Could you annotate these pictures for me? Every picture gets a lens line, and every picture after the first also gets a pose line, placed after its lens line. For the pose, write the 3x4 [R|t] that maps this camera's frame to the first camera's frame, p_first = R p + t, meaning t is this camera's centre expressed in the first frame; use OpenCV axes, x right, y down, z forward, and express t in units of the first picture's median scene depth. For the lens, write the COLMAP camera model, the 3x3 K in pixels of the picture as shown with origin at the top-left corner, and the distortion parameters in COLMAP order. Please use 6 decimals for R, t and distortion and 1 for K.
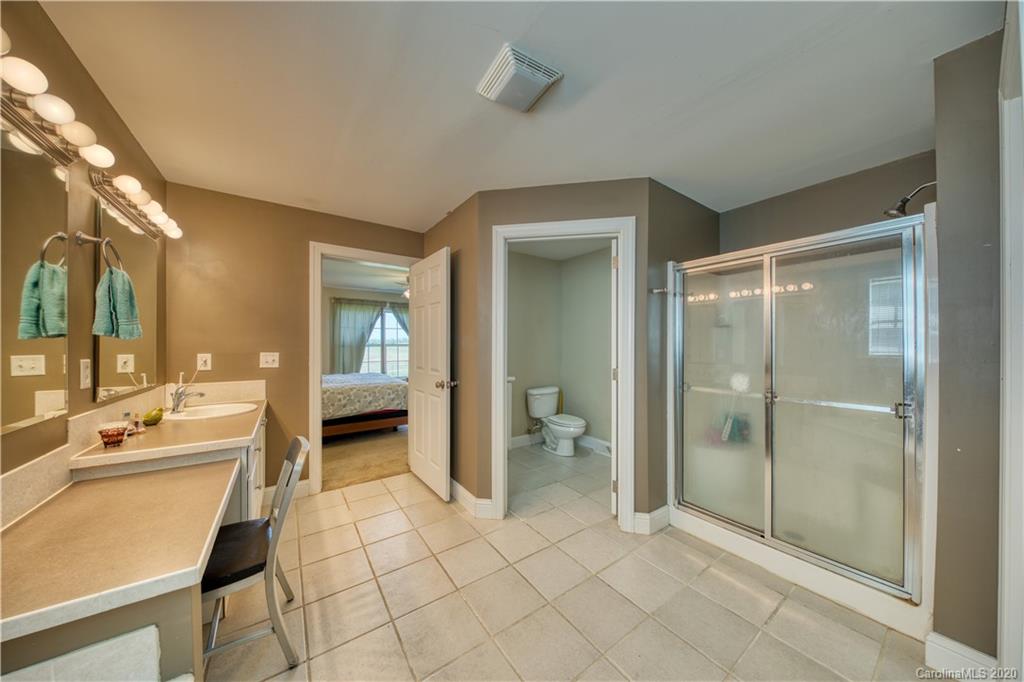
lens RADIAL K [[326.1, 0, 511.0], [0, 326.1, 344.2], [0, 0, 1]] dist [0.008995, -0.002425]
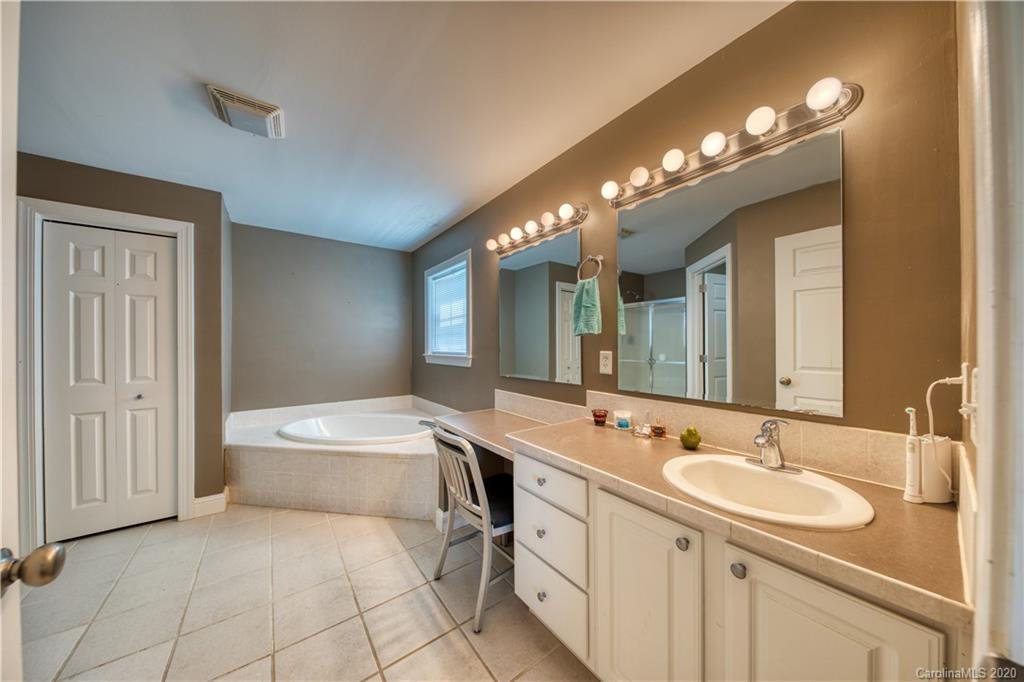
lens RADIAL K [[326.1, 0, 512.3], [0, 326.1, 344.1], [0, 0, 1]] dist [0.008995, -0.002425]
pose [[-0.999528, 0.001608, -0.030663, -0.787558], [0.001598, 0.999999, 0.000364, 0.011498], [0.030663, 0.000315, -0.999530, 1.994869]]
